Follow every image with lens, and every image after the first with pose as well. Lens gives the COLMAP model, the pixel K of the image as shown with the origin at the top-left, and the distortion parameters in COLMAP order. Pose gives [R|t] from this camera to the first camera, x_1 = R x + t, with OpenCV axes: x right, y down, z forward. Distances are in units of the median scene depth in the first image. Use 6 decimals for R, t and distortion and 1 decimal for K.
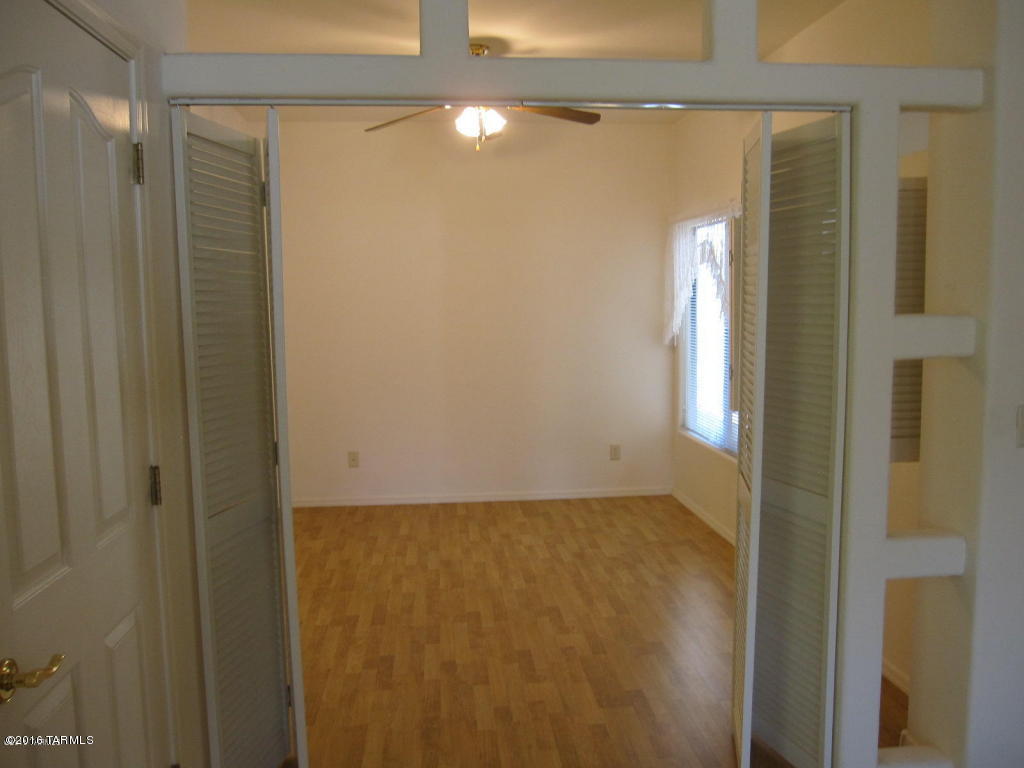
lens RADIAL K [[858.6, 0, 516.1], [0, 858.6, 386.6], [0, 0, 1]] dist [-0.066423, 0.023805]
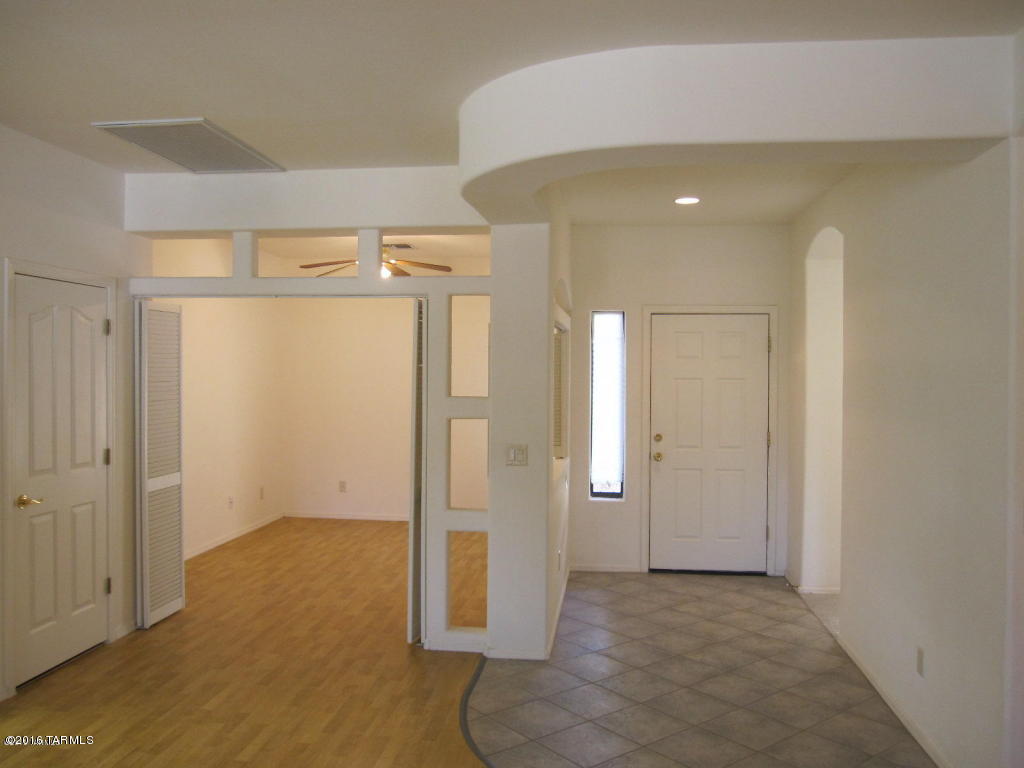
lens RADIAL K [[858.6, 0, 509.0], [0, 858.6, 380.5], [0, 0, 1]] dist [-0.066423, 0.023805]
pose [[0.977405, 0.026931, -0.209652, 0.813389], [-0.045615, 0.995353, -0.084801, 0.034912], [0.206395, 0.092448, 0.974092, -0.780694]]
